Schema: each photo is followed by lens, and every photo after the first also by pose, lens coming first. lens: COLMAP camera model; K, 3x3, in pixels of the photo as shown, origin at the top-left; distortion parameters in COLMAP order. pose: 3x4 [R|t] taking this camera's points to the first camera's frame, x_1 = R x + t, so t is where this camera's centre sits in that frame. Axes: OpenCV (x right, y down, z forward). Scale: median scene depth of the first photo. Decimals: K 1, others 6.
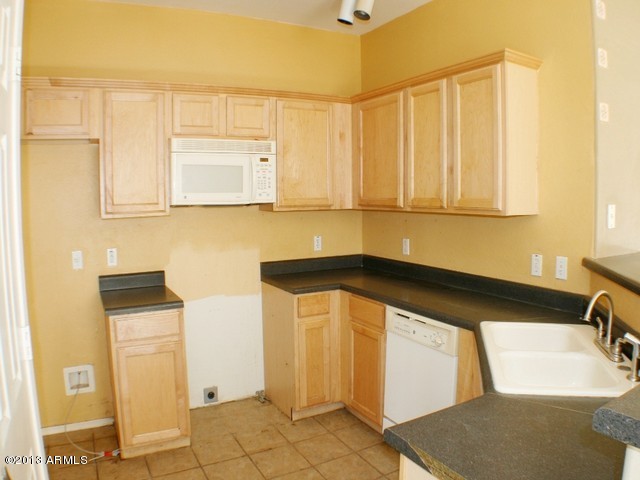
lens RADIAL K [[483.2, 0, 320.0], [0, 483.2, 240.0], [0, 0, 1]] dist [-0.194345, 0.068629]
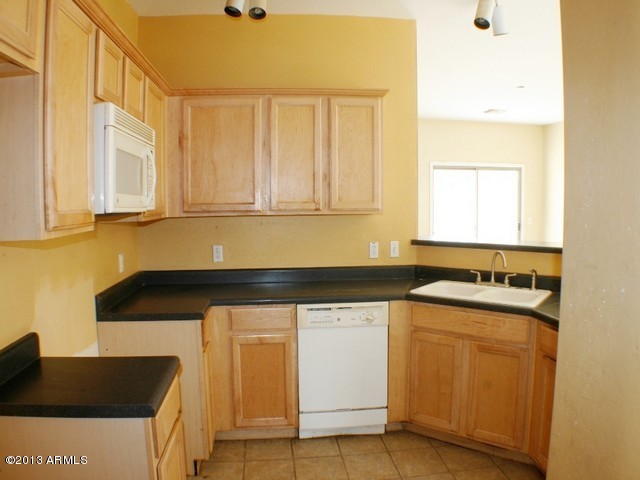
lens RADIAL K [[483.2, 0, 320.0], [0, 483.2, 240.0], [0, 0, 1]] dist [-0.194345, 0.068629]
pose [[0.382089, -0.067632, 0.921647, -0.813563], [0.095244, 0.994889, 0.033521, -0.033955], [-0.919204, 0.074973, 0.386578, 0.557887]]
